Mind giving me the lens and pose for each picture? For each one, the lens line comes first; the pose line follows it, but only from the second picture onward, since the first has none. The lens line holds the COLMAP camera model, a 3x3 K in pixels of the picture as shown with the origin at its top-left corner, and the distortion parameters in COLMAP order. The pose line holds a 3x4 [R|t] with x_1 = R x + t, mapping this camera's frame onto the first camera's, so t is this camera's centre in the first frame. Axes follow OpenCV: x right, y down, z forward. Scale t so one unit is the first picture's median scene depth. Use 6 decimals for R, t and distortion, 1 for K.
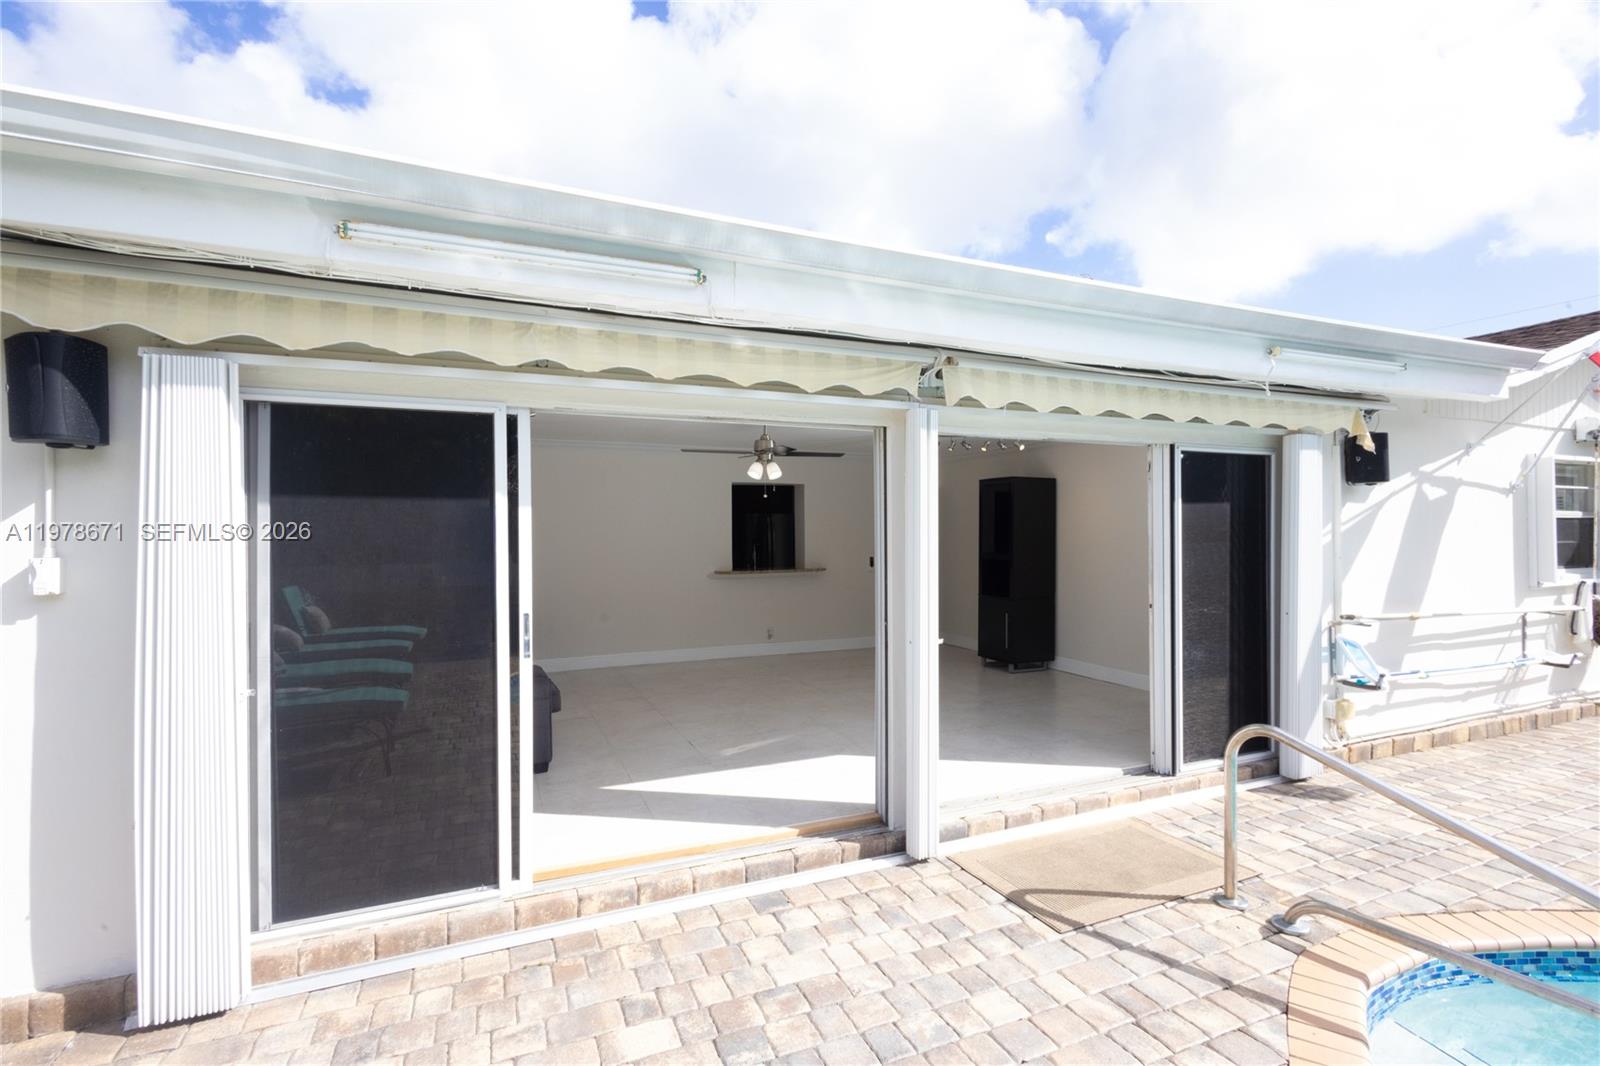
lens RADIAL K [[744.9, 0, 800.0], [0, 744.9, 533.0], [0, 0, 1]] dist [0.003284, 0.000366]
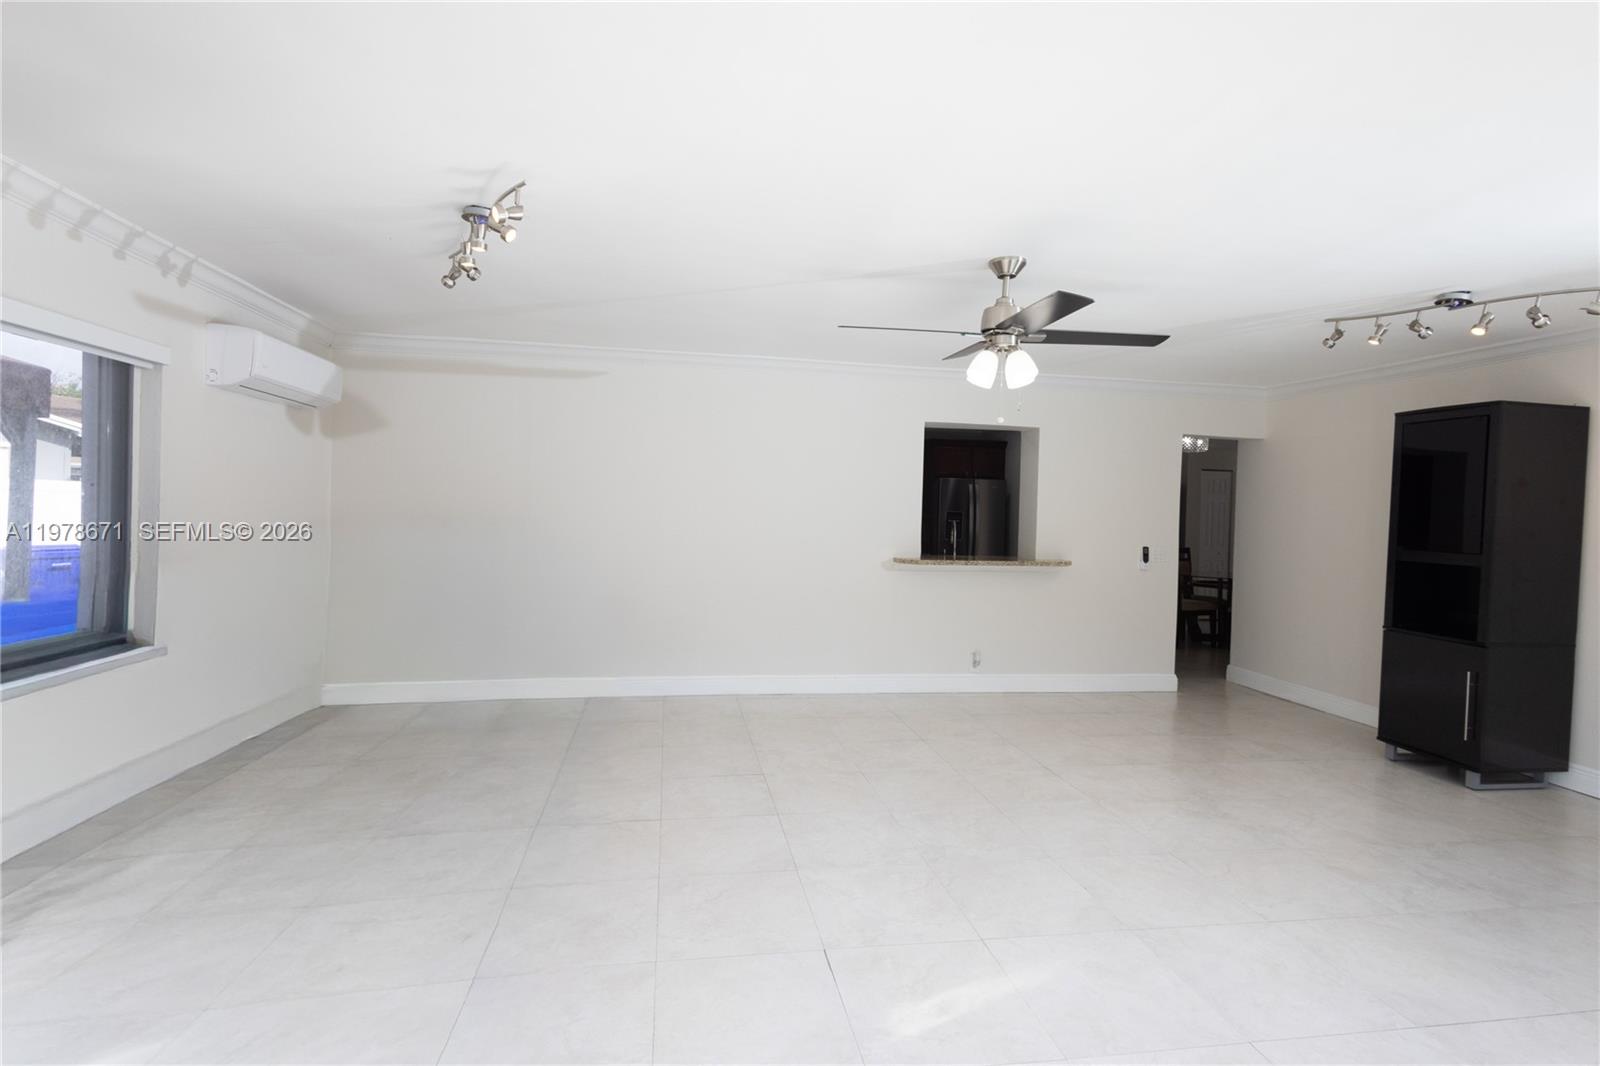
lens RADIAL K [[744.9, 0, 800.0], [0, 744.9, 533.0], [0, 0, 1]] dist [0.003284, 0.000366]
pose [[0.970173, 0.038402, -0.239354, -0.042498], [-0.031504, 0.998972, 0.032581, 0.011350], [0.240359, -0.024069, 0.970386, 0.380724]]
